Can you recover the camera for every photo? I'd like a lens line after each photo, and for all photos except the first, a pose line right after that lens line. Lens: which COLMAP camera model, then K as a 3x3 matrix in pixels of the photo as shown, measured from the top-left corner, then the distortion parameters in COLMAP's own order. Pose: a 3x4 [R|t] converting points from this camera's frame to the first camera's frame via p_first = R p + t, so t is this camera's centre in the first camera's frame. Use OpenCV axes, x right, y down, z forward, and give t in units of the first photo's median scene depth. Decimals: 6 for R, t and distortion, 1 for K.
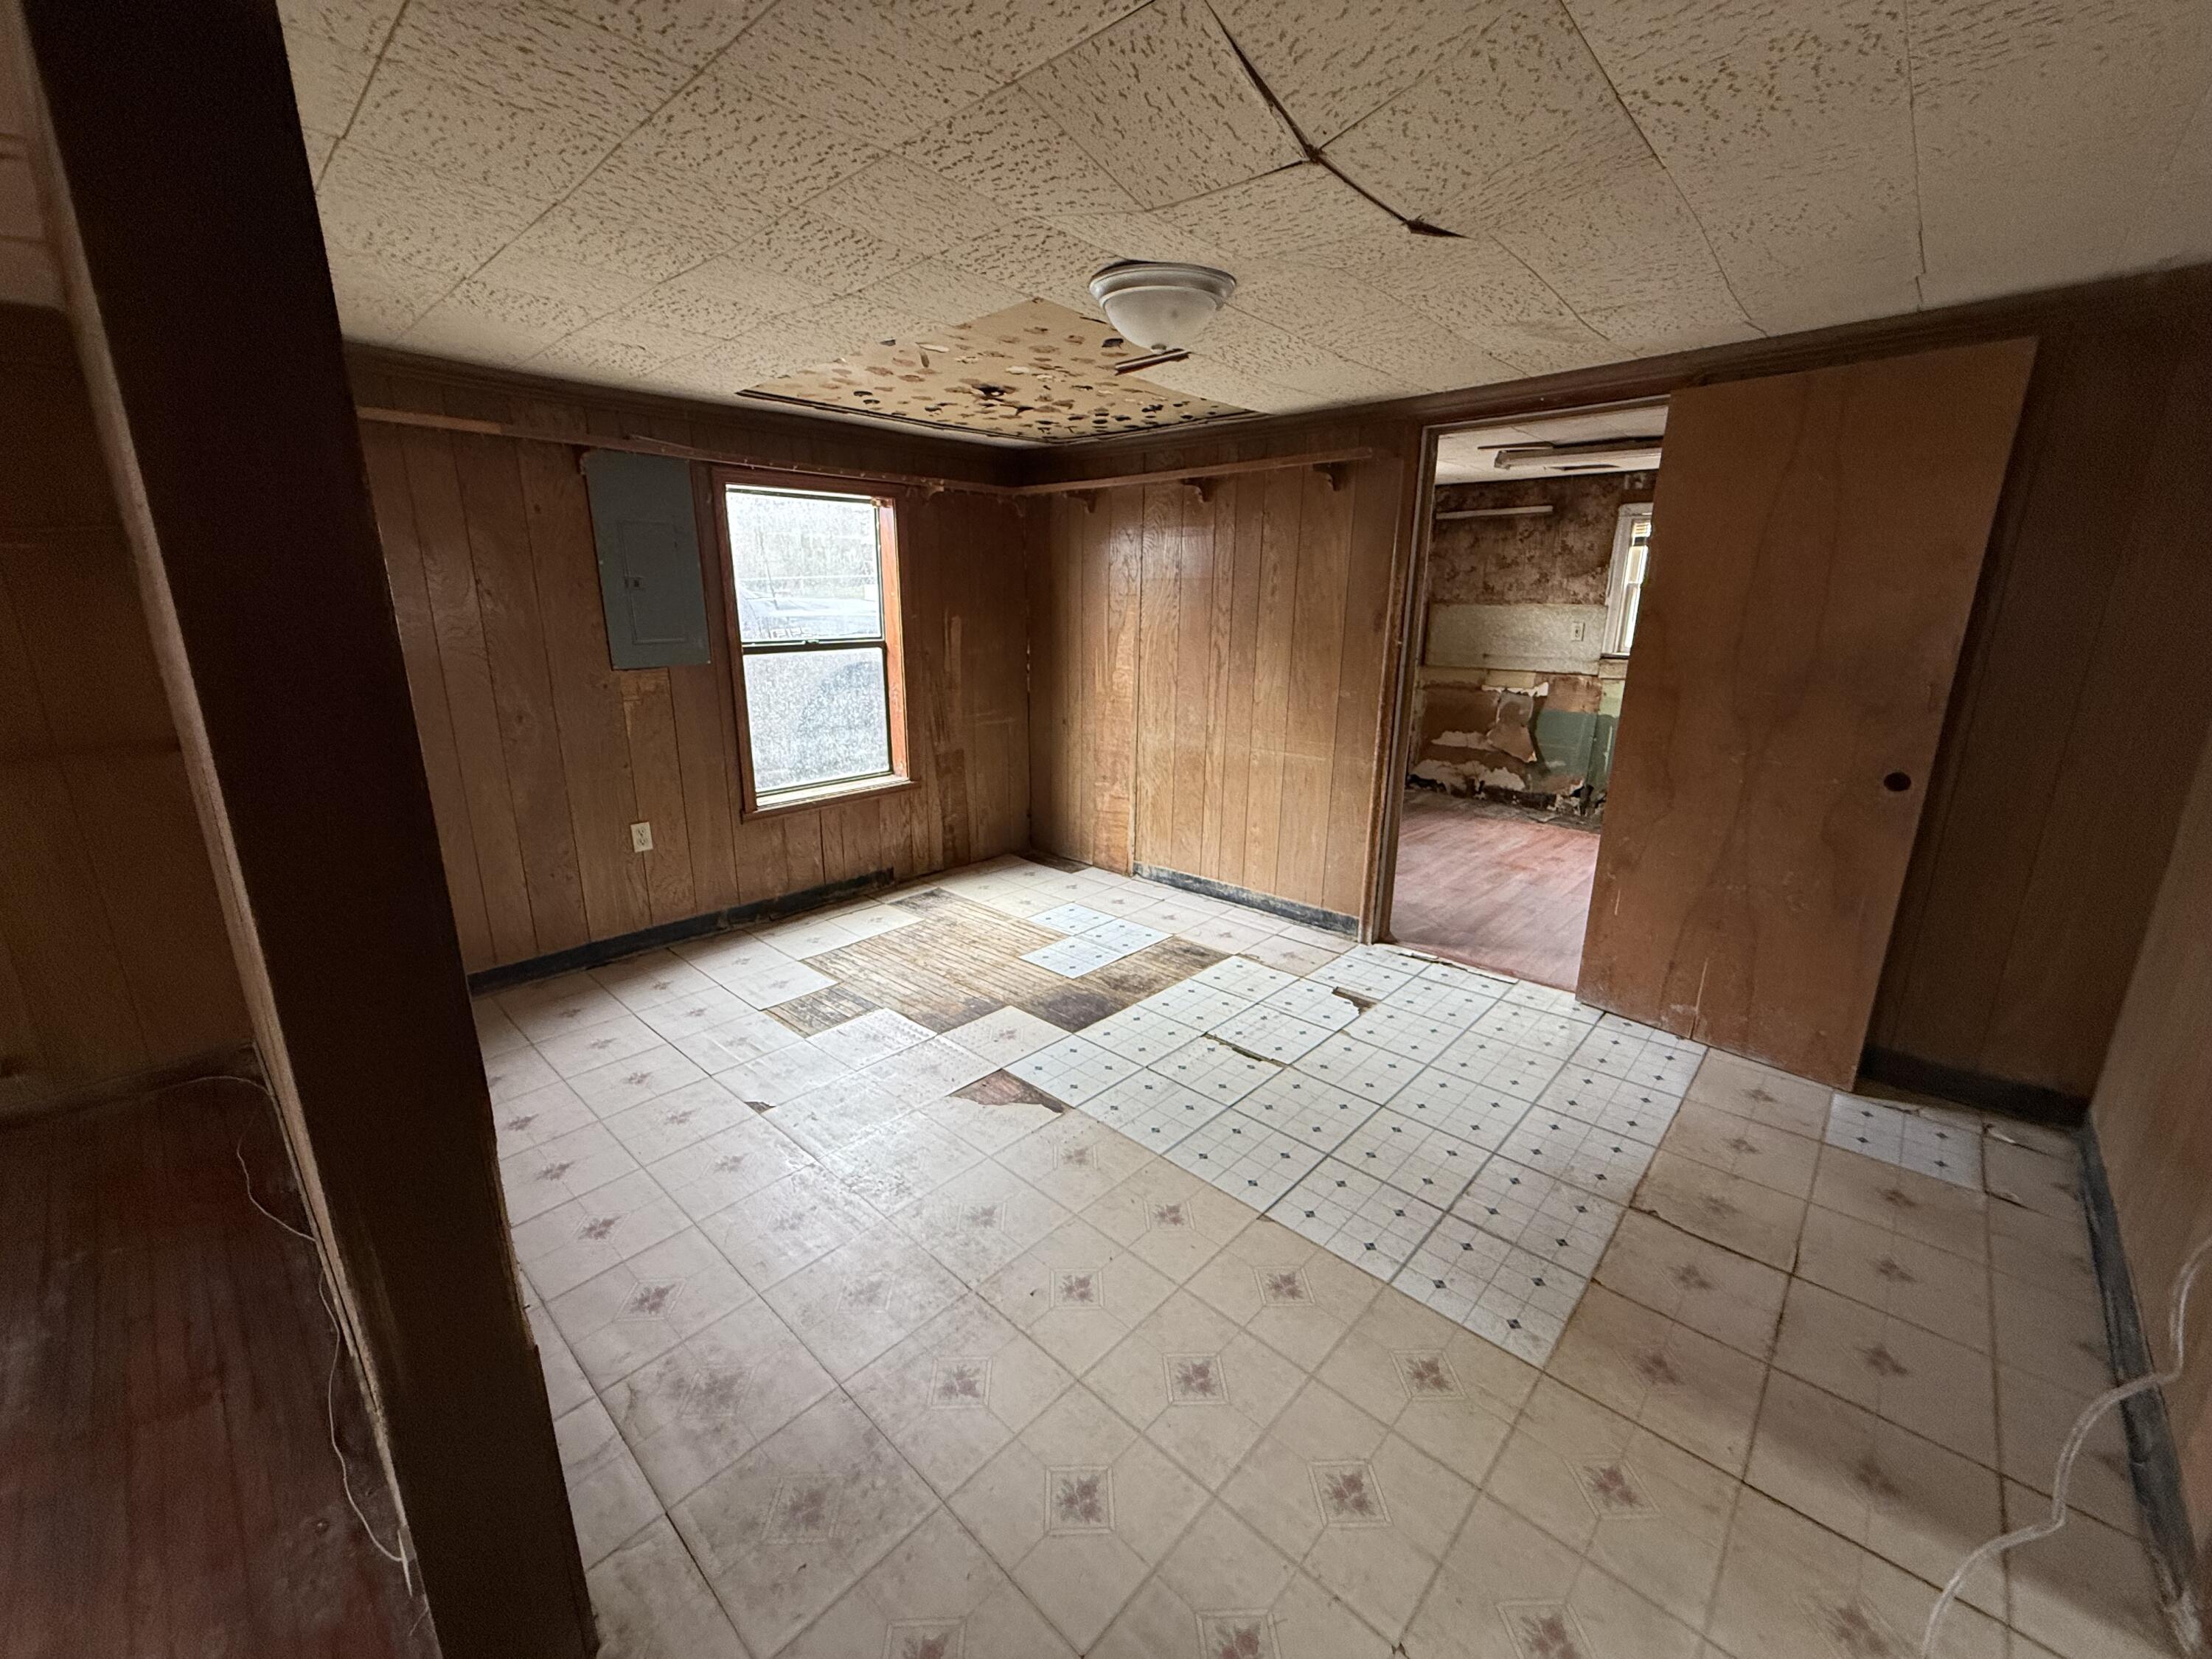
lens RADIAL K [[879.2, 0, 1097.7], [0, 879.2, 826.8], [0, 0, 1]] dist [-0.001109, 0.000114]
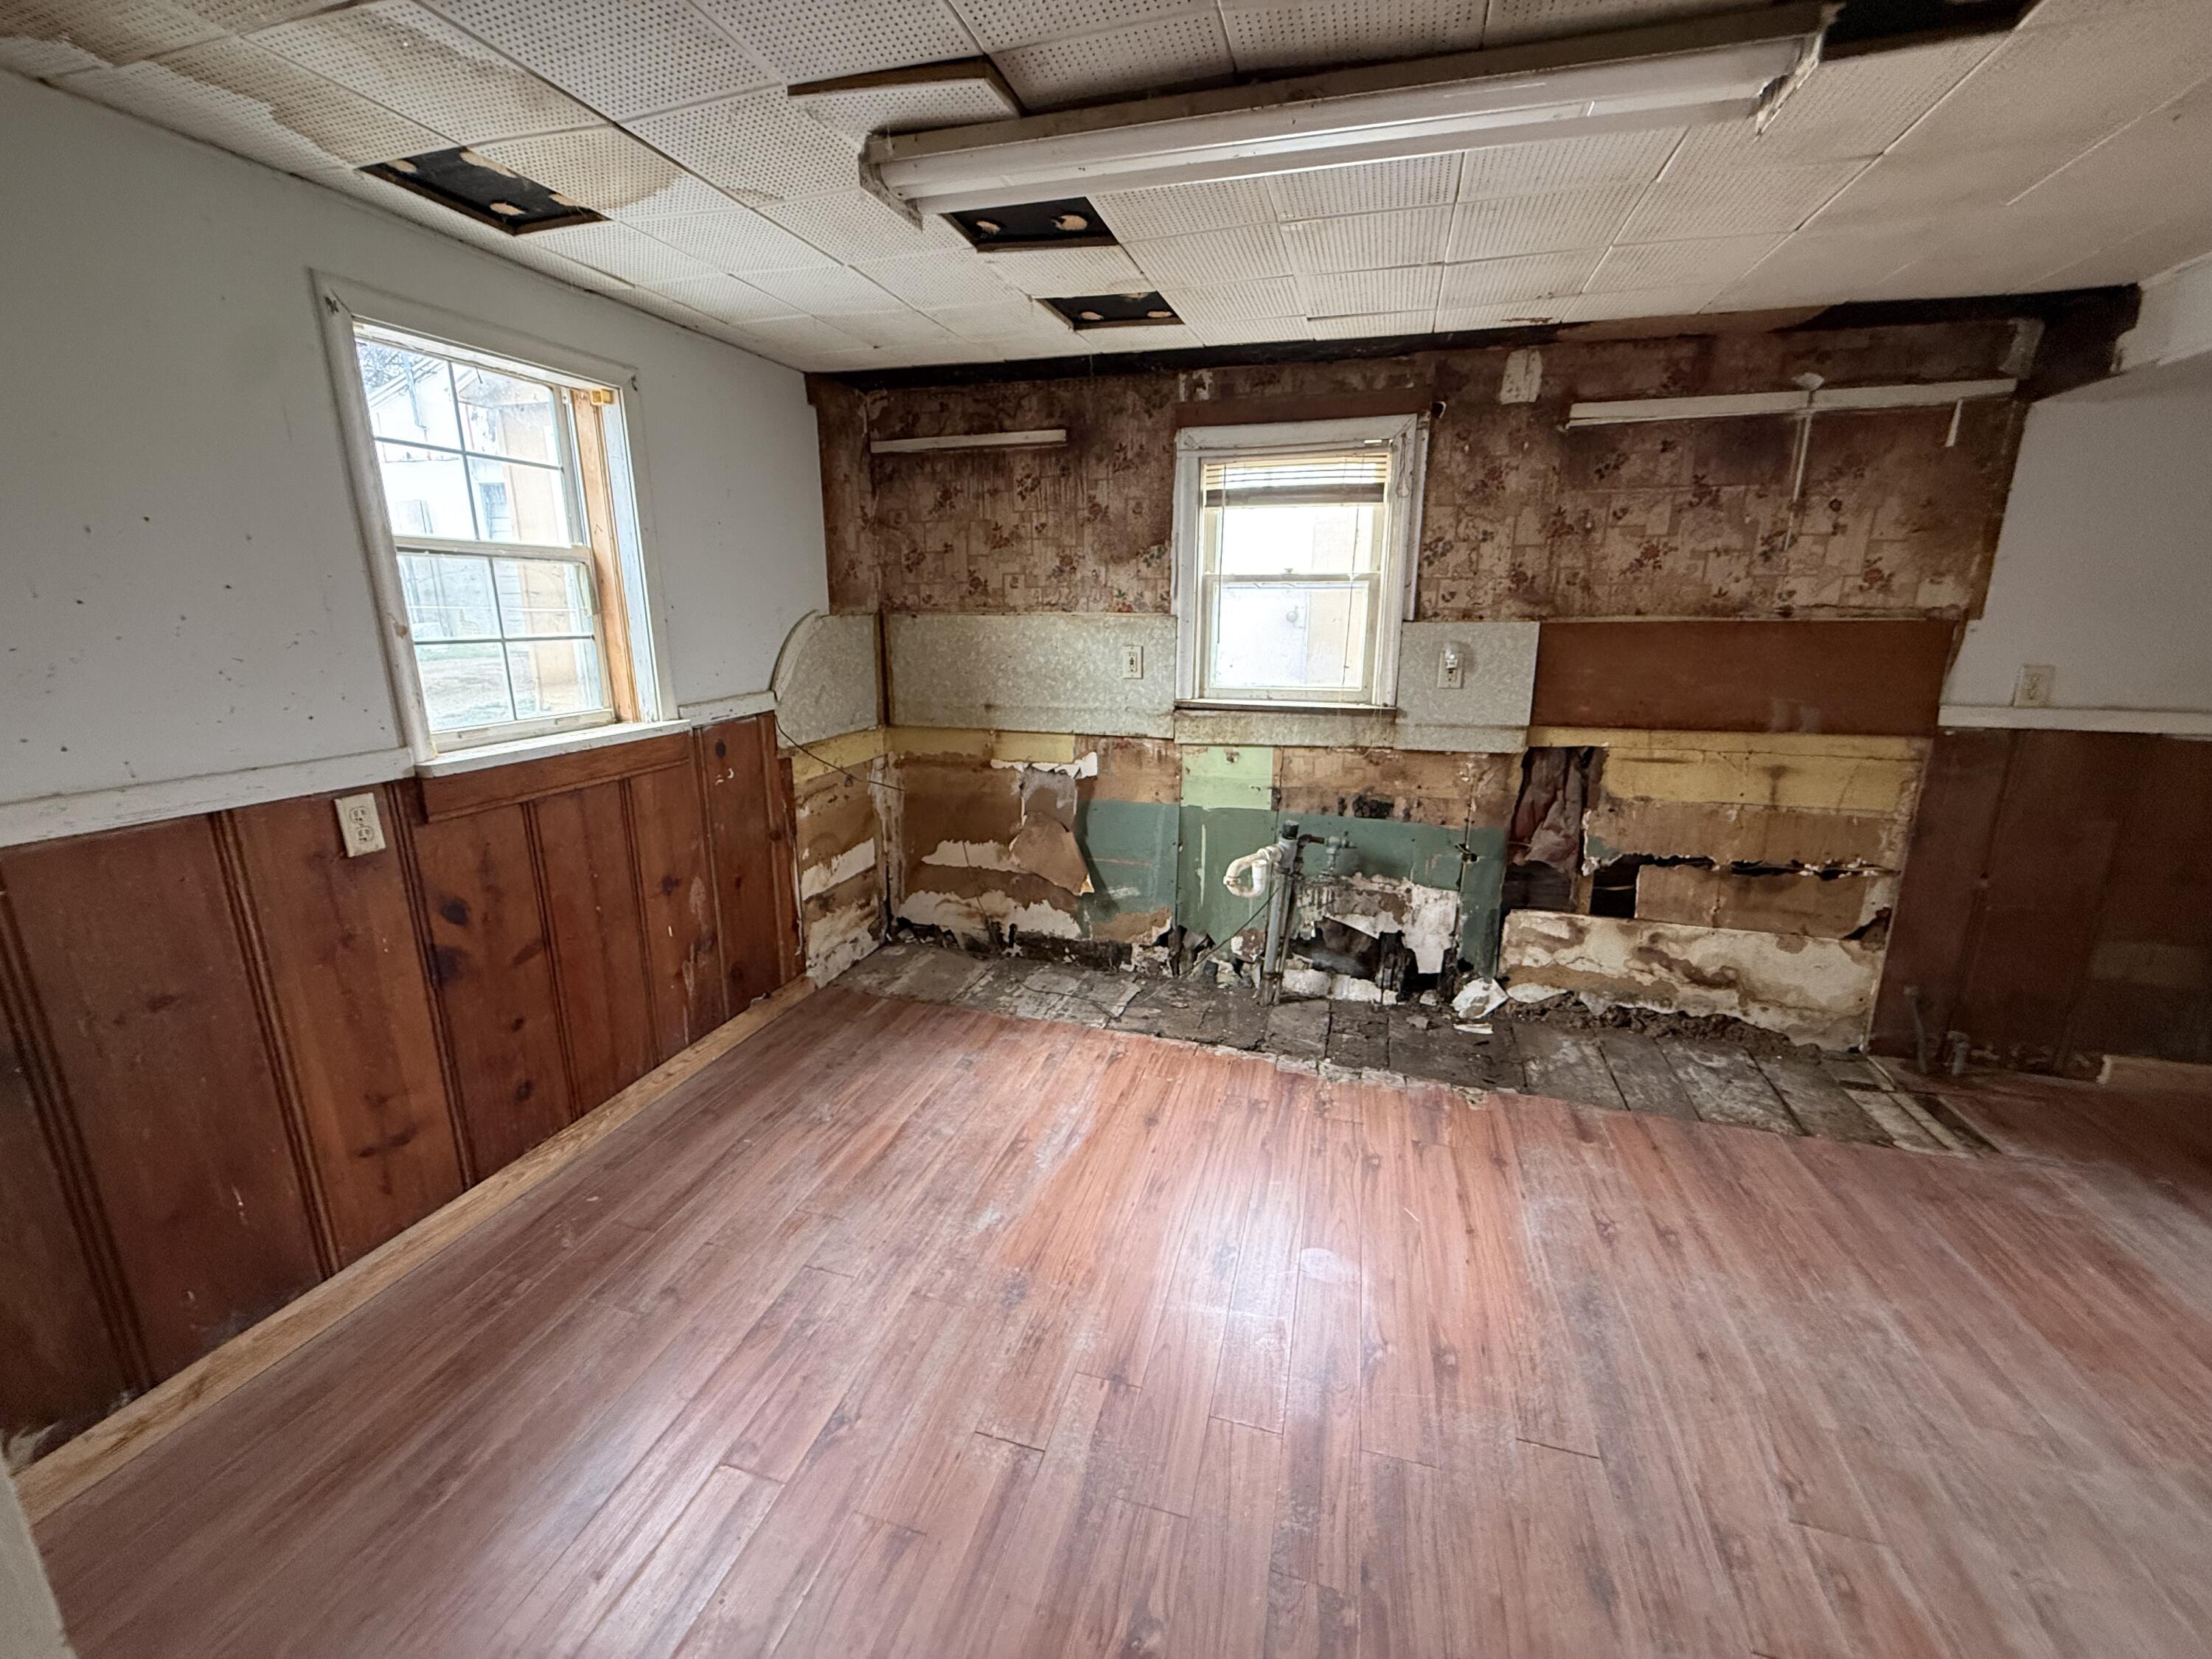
lens RADIAL K [[879.2, 0, 1097.1], [0, 879.2, 829.7], [0, 0, 1]] dist [-0.001109, 0.000114]
pose [[0.893074, -0.112782, 0.435544, 0.262659], [0.114935, 0.993140, 0.021495, -0.126759], [-0.434981, 0.030862, 0.899911, 0.495792]]
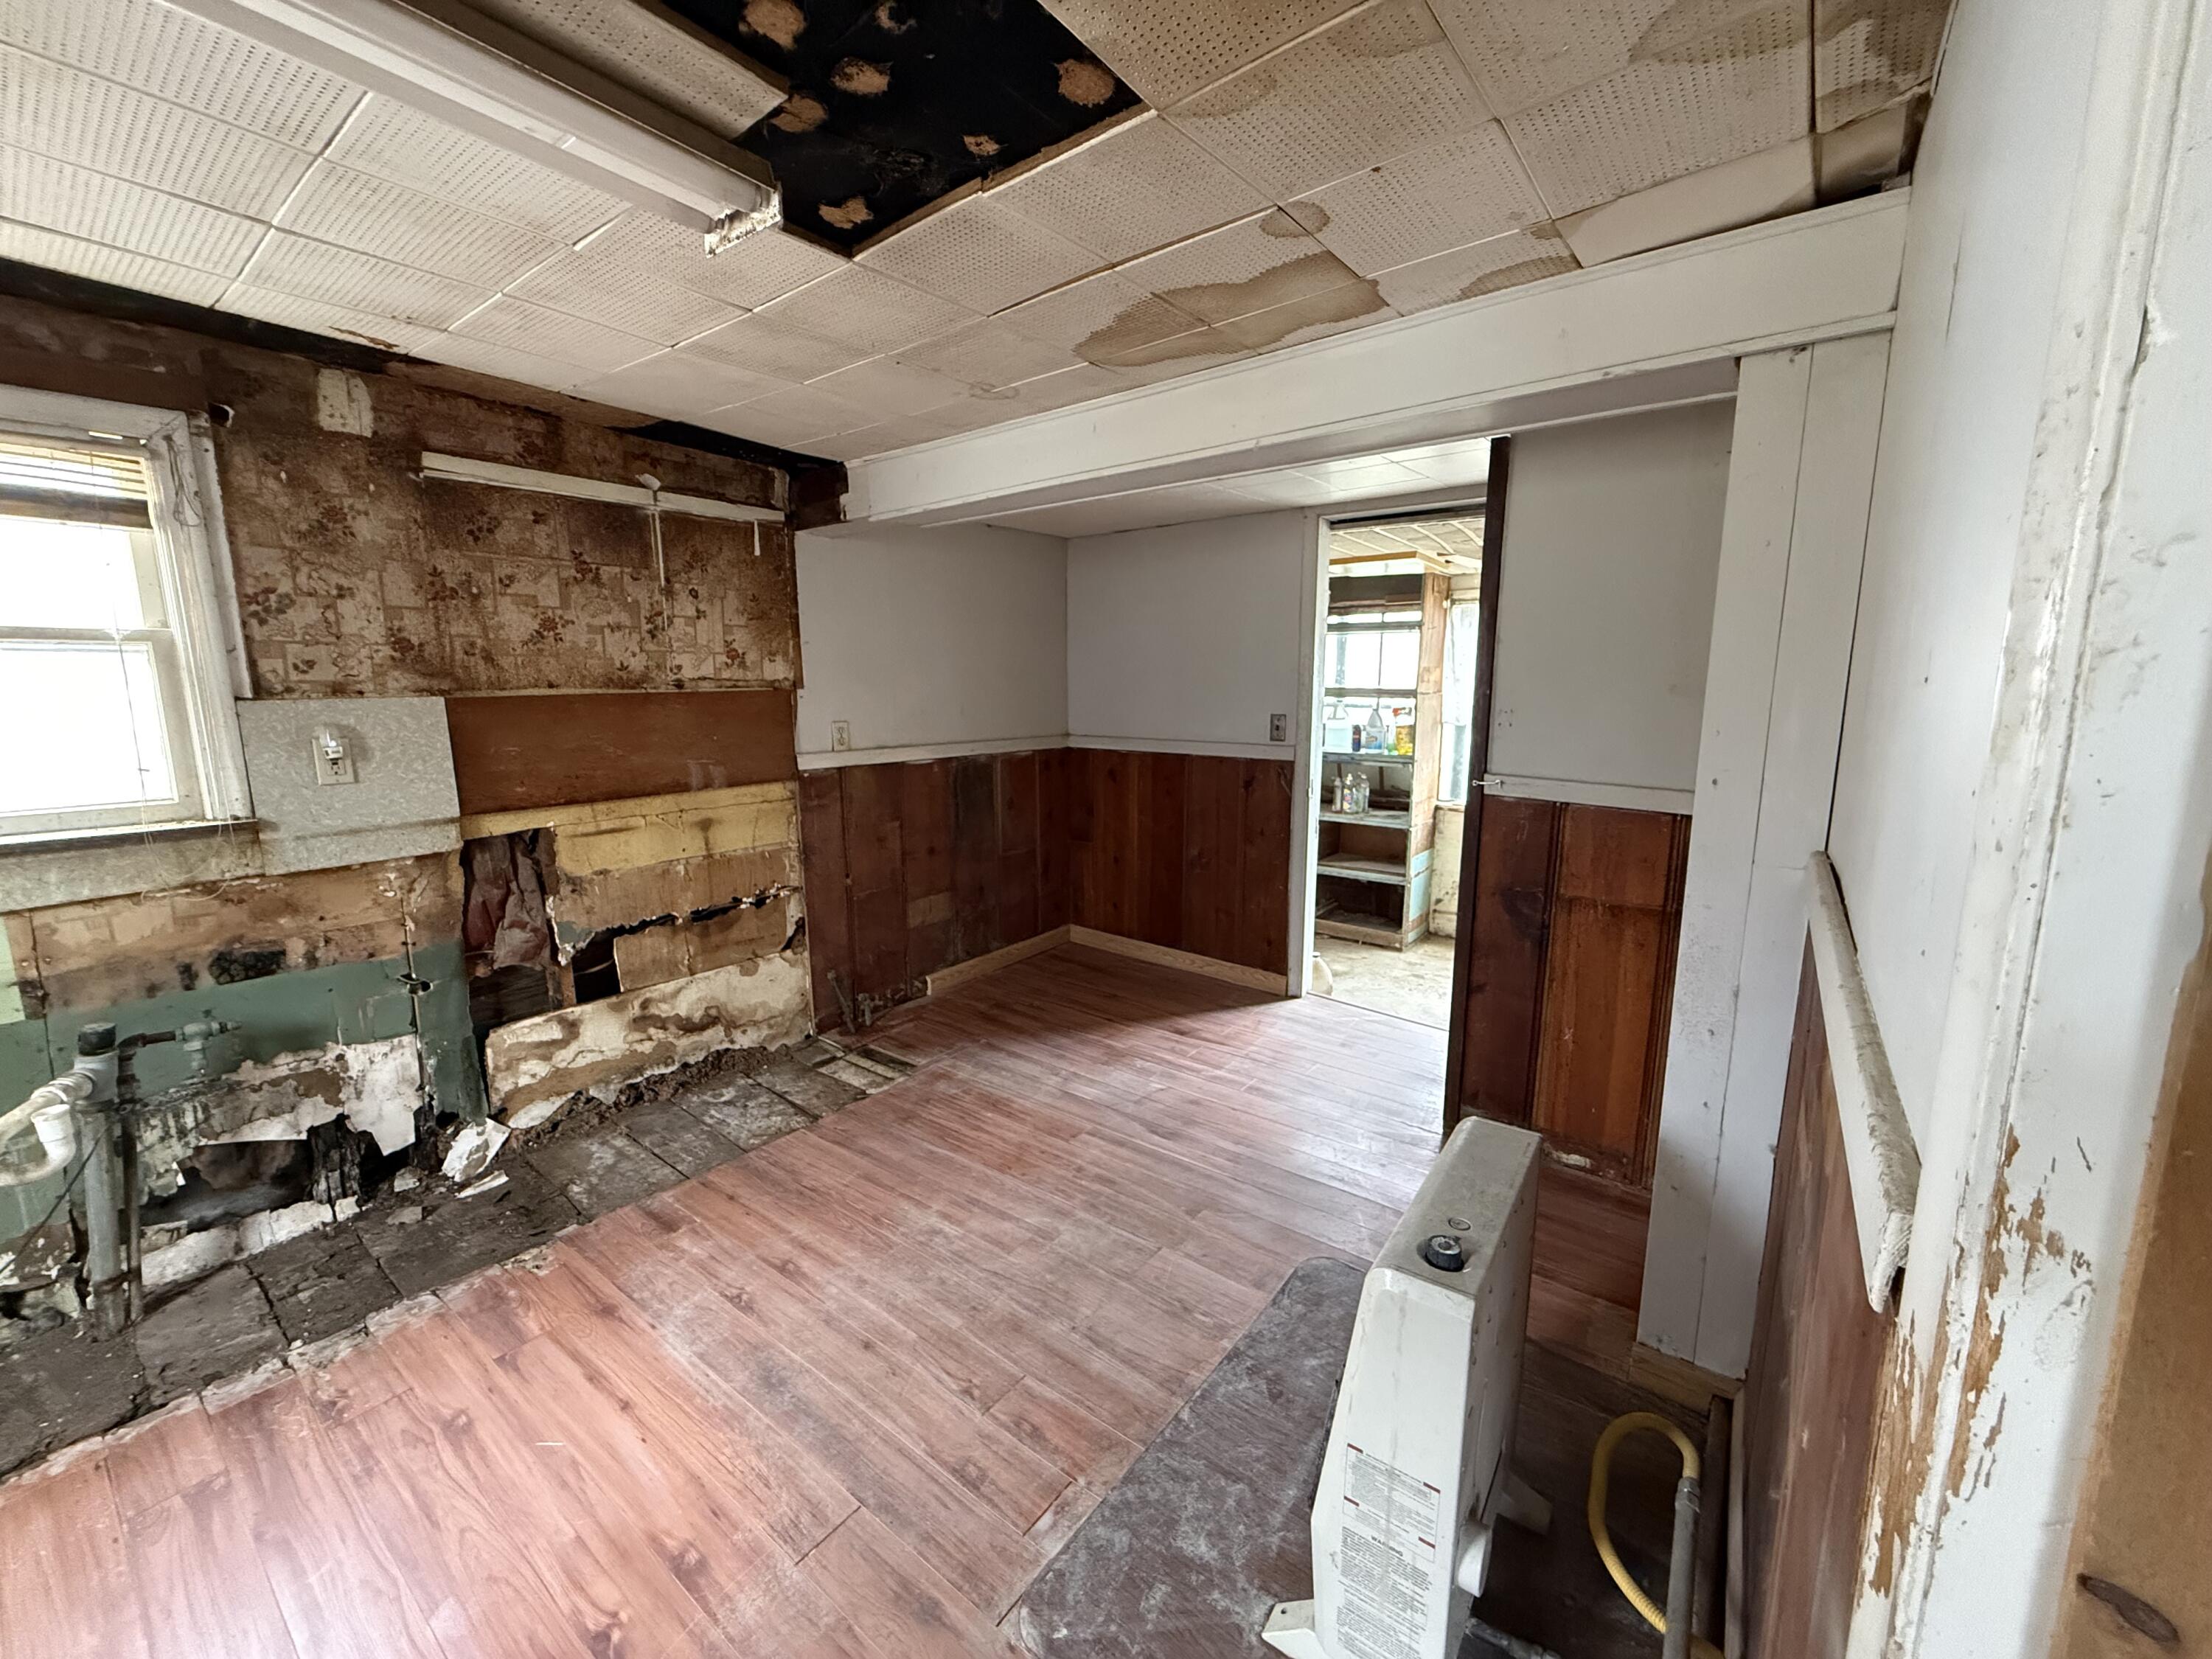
lens RADIAL K [[879.2, 0, 1103.8], [0, 879.2, 827.4], [0, 0, 1]] dist [-0.001109, 0.000114]
pose [[-0.102384, -0.168487, 0.980372, 0.255780], [0.247876, 0.950142, 0.189179, -0.144753], [-0.963367, 0.262379, -0.055516, 0.561181]]
